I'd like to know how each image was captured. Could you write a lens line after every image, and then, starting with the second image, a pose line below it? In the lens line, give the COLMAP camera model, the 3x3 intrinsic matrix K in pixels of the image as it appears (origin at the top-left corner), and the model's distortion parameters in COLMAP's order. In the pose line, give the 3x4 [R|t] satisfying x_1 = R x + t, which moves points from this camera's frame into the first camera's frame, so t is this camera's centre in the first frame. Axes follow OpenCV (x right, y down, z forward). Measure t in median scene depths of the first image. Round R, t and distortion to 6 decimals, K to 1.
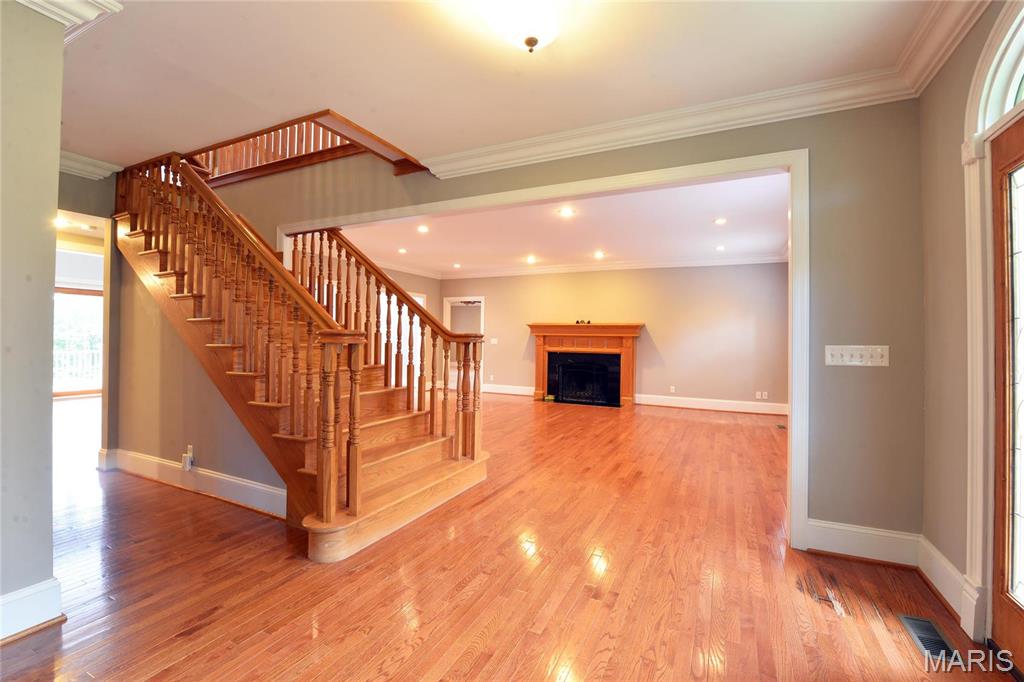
lens RADIAL K [[420.0, 0, 537.4], [0, 420.0, 329.6], [0, 0, 1]] dist [-0.014155, -0.001127]
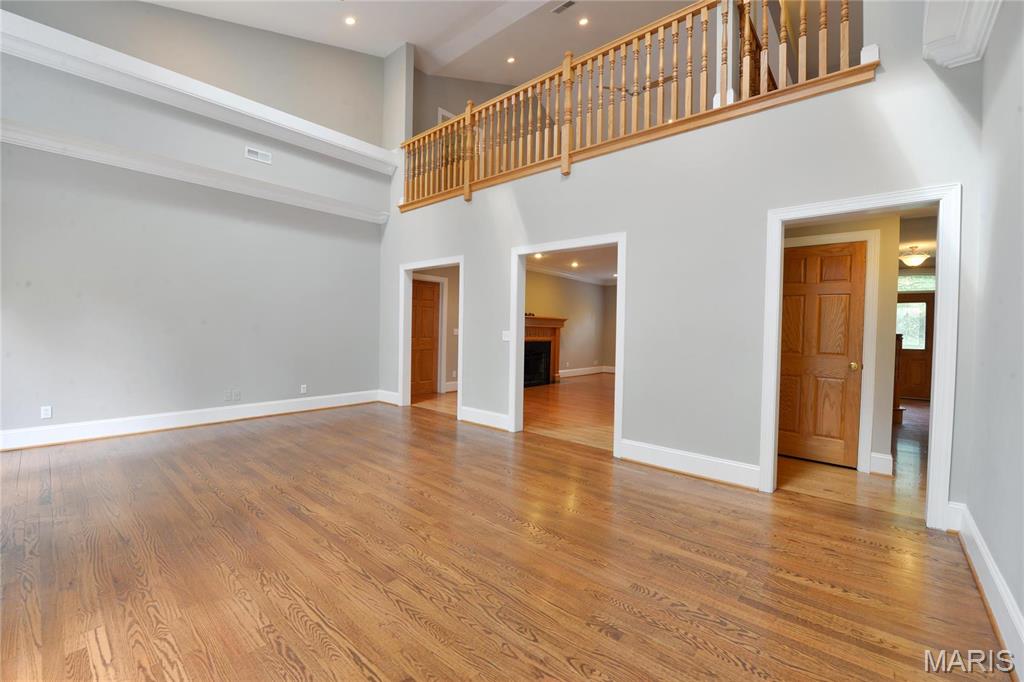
lens RADIAL K [[420.0, 0, 525.9], [0, 420.0, 330.7], [0, 0, 1]] dist [-0.014155, -0.001127]
pose [[0.283824, -0.007308, 0.958849, -1.034632], [-0.034634, 0.999240, 0.017868, 0.006338], [-0.958251, -0.038280, 0.283355, 0.714276]]
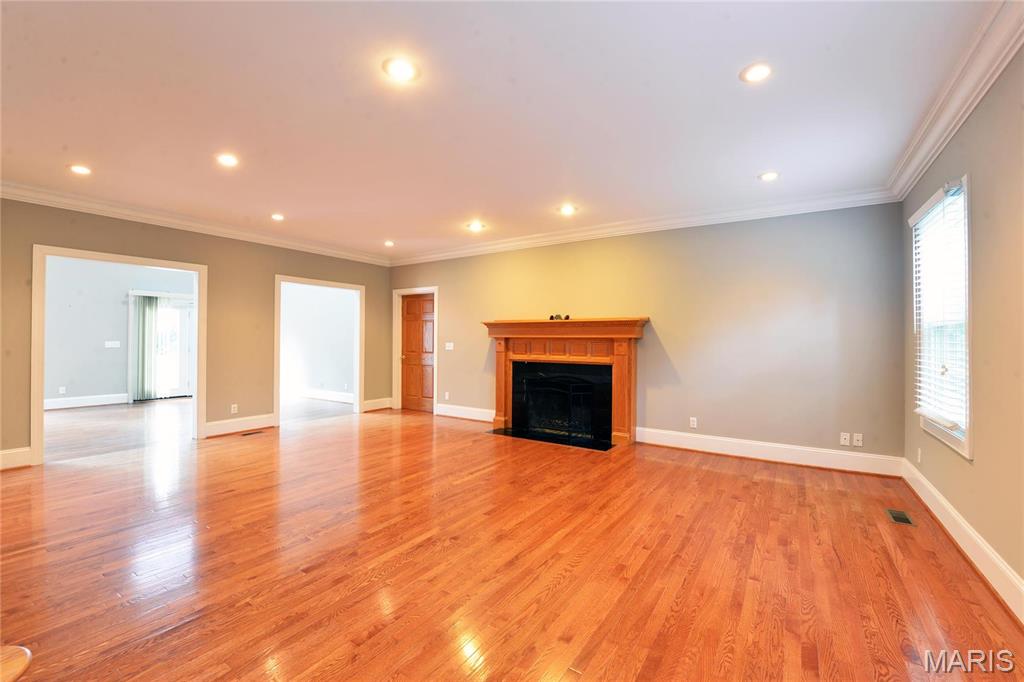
lens RADIAL K [[420.0, 0, 529.4], [0, 420.0, 336.8], [0, 0, 1]] dist [-0.014155, -0.001127]
pose [[0.989787, -0.008815, -0.142282, 0.164176], [0.010279, 0.999901, 0.009559, 0.006230], [0.142184, -0.010924, 0.989780, 0.338010]]
